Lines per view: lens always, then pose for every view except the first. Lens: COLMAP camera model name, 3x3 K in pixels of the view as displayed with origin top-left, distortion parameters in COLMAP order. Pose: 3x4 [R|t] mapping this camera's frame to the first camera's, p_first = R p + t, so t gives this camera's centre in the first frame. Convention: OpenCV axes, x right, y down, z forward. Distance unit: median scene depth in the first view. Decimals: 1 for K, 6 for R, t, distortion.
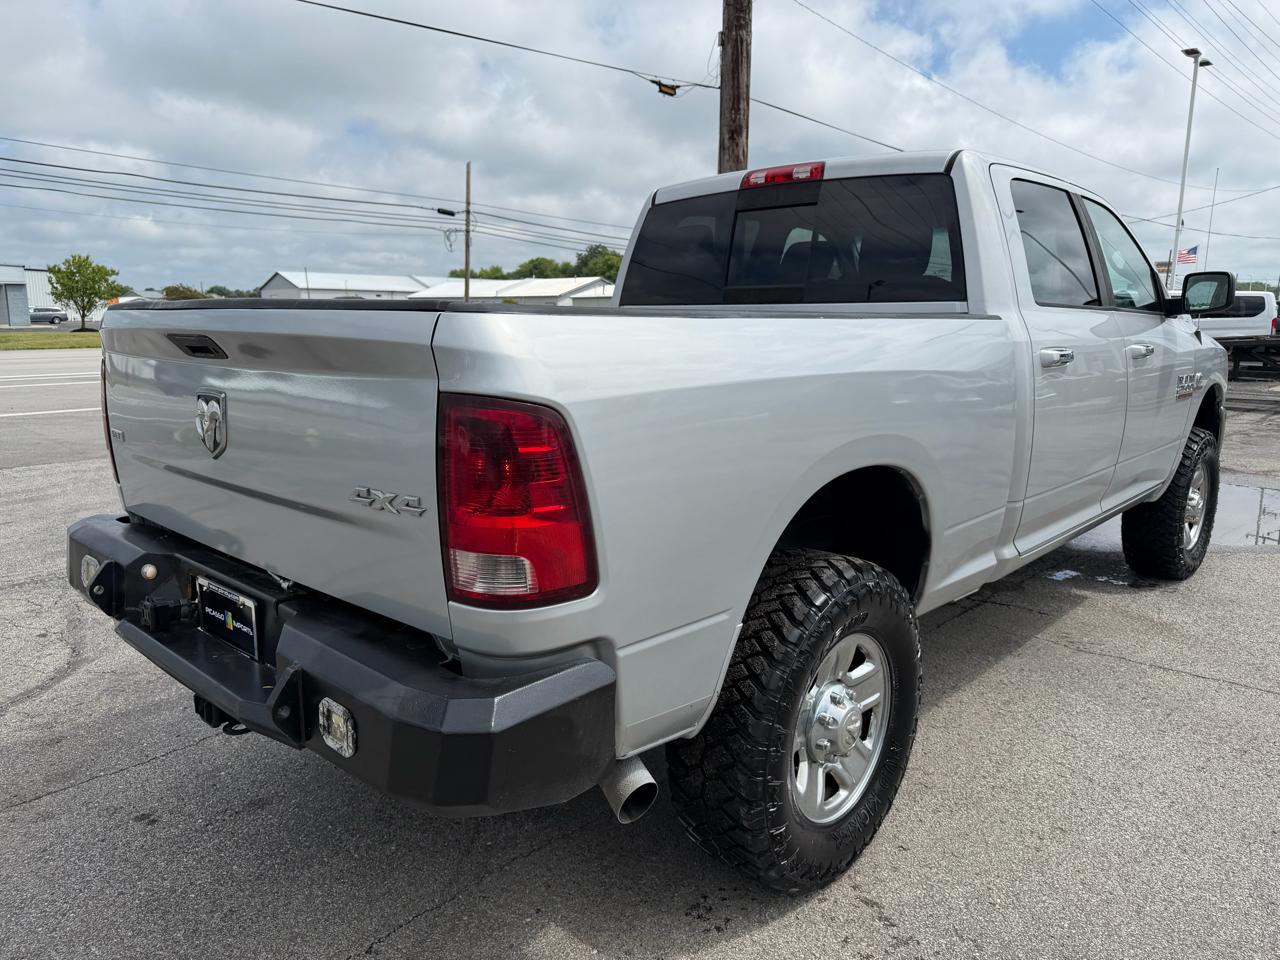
lens RADIAL K [[911.2, 0, 638.4], [0, 911.2, 479.1], [0, 0, 1]] dist [0.009784, -0.009947]
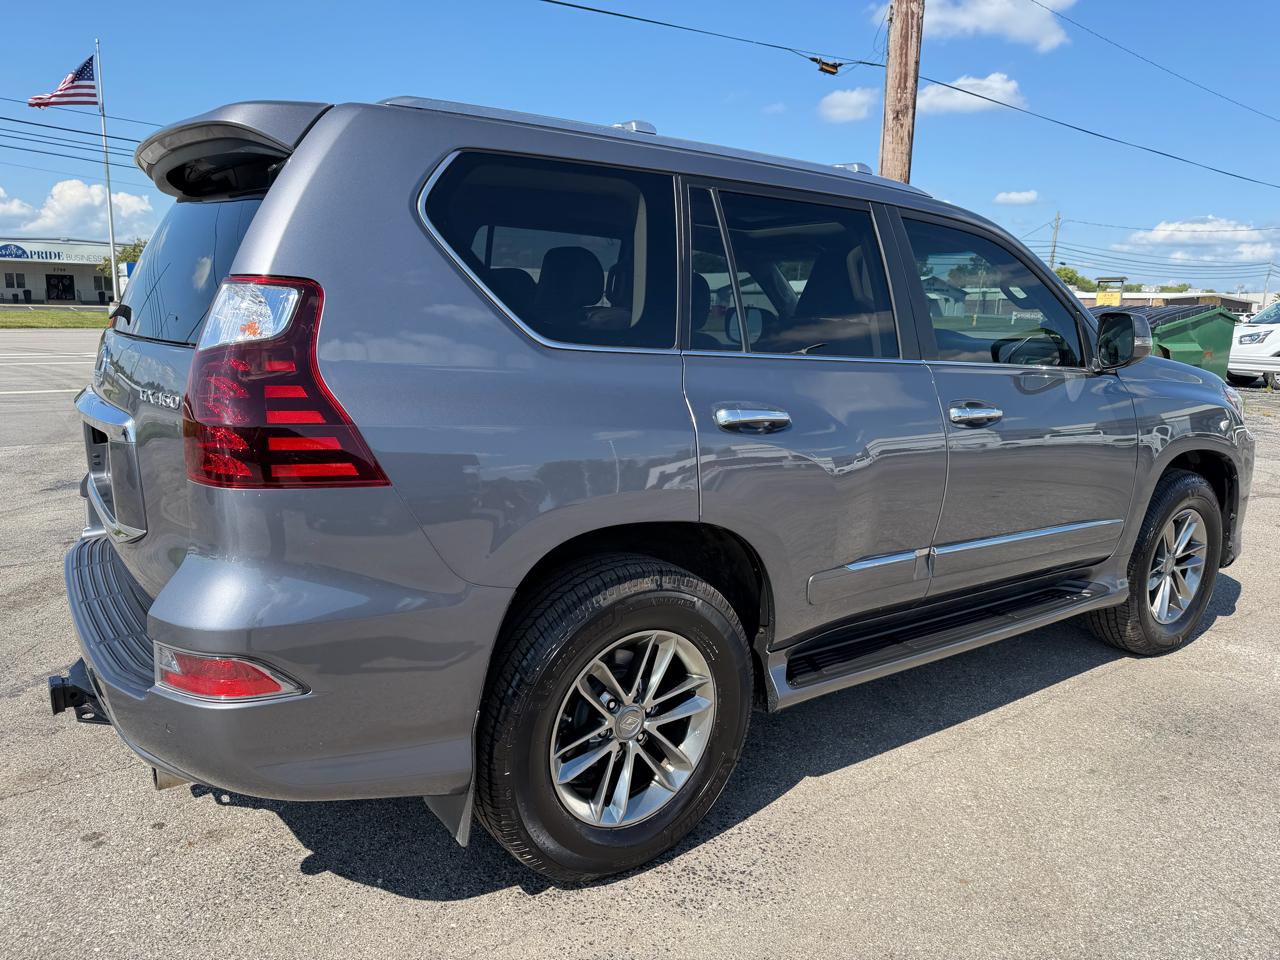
lens RADIAL K [[908.7, 0, 642.7], [0, 908.7, 478.7], [0, 0, 1]] dist [0.004988, -0.003486]
pose [[0.985326, 0.051756, -0.162646, 0.016546], [-0.050715, 0.998657, 0.010546, -0.001625], [0.162974, -0.002143, 0.986628, 0.034976]]
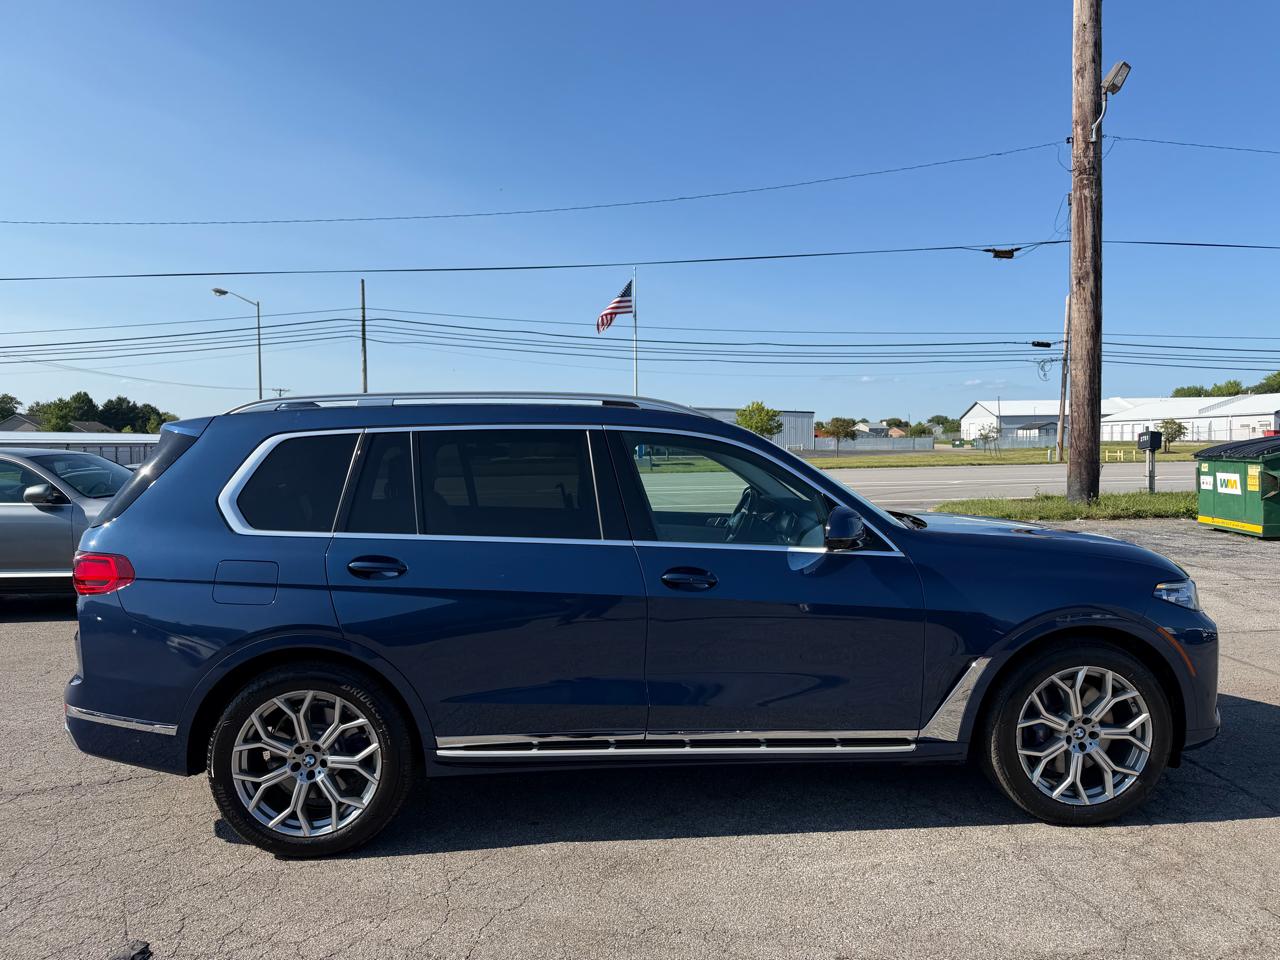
lens RADIAL K [[918.6, 0, 640.5], [0, 918.6, 461.3], [0, 0, 1]] dist [0.004658, -0.003660]
pose [[0.725256, -0.002010, -0.688477, 0.470584], [-0.104340, 0.988124, -0.112799, 0.011753], [0.680527, 0.153644, 0.716433, -0.102469]]
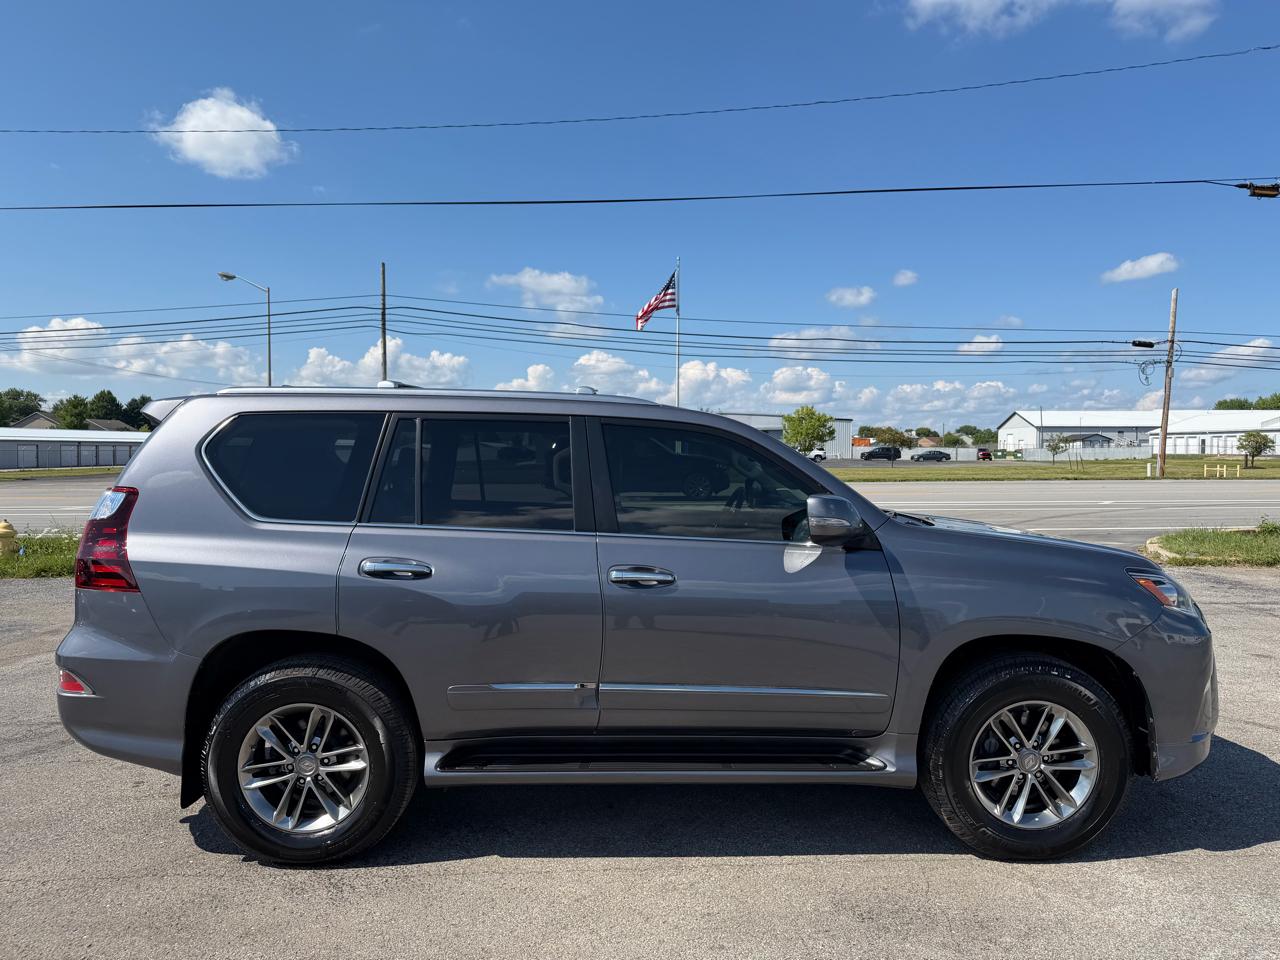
lens RADIAL K [[908.7, 0, 642.7], [0, 908.7, 478.7], [0, 0, 1]] dist [0.004988, -0.003486]
pose [[0.712460, 0.016898, -0.701509, 0.201039], [-0.120499, 0.987806, -0.098586, -0.018483], [0.691289, 0.154770, 0.705809, 0.063094]]
